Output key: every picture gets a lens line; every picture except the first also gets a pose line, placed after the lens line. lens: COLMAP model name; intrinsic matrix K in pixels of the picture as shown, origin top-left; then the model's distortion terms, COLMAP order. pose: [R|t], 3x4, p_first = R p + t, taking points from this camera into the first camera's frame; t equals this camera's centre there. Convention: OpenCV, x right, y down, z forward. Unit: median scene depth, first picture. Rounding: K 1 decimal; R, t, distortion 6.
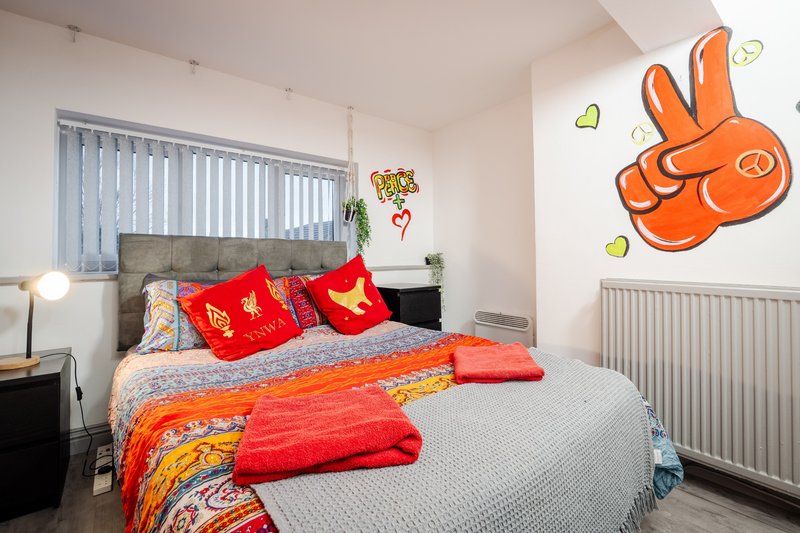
lens RADIAL K [[355.3, 0, 415.6], [0, 355.3, 256.4], [0, 0, 1]] dist [-0.001406, -0.000045]
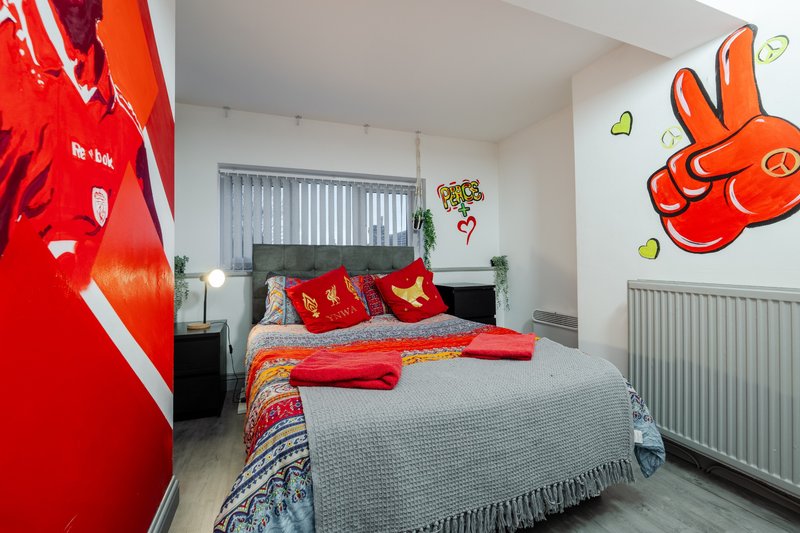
lens RADIAL K [[355.3, 0, 408.2], [0, 355.3, 261.9], [0, 0, 1]] dist [-0.001406, -0.000045]
pose [[0.950961, -0.000915, -0.309310, 0.240721], [0.003387, 0.999966, 0.007455, -0.000066], [0.309293, -0.008137, 0.950932, -0.205994]]
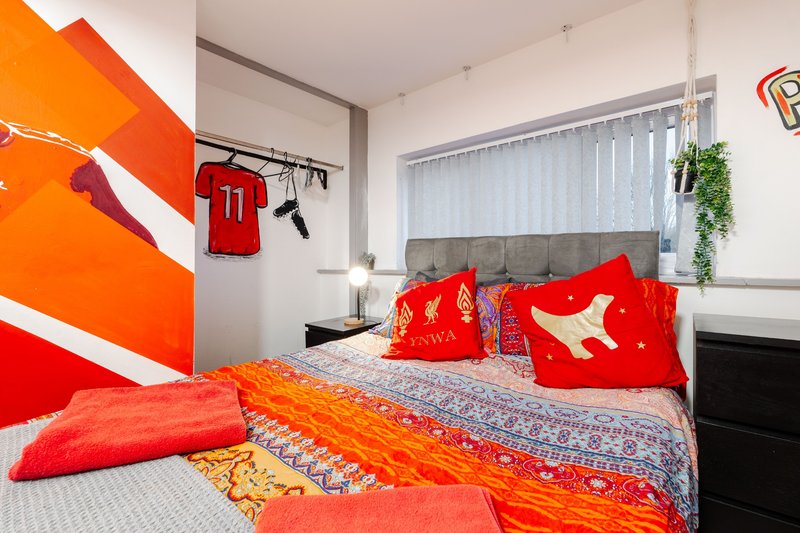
lens RADIAL K [[355.3, 0, 402.7], [0, 355.3, 264.6], [0, 0, 1]] dist [-0.001406, -0.000045]
pose [[0.174023, 0.020334, -0.984532, 0.456094], [-0.001230, 0.999790, 0.020431, 0.001047], [0.984741, -0.002344, 0.174012, 0.795349]]
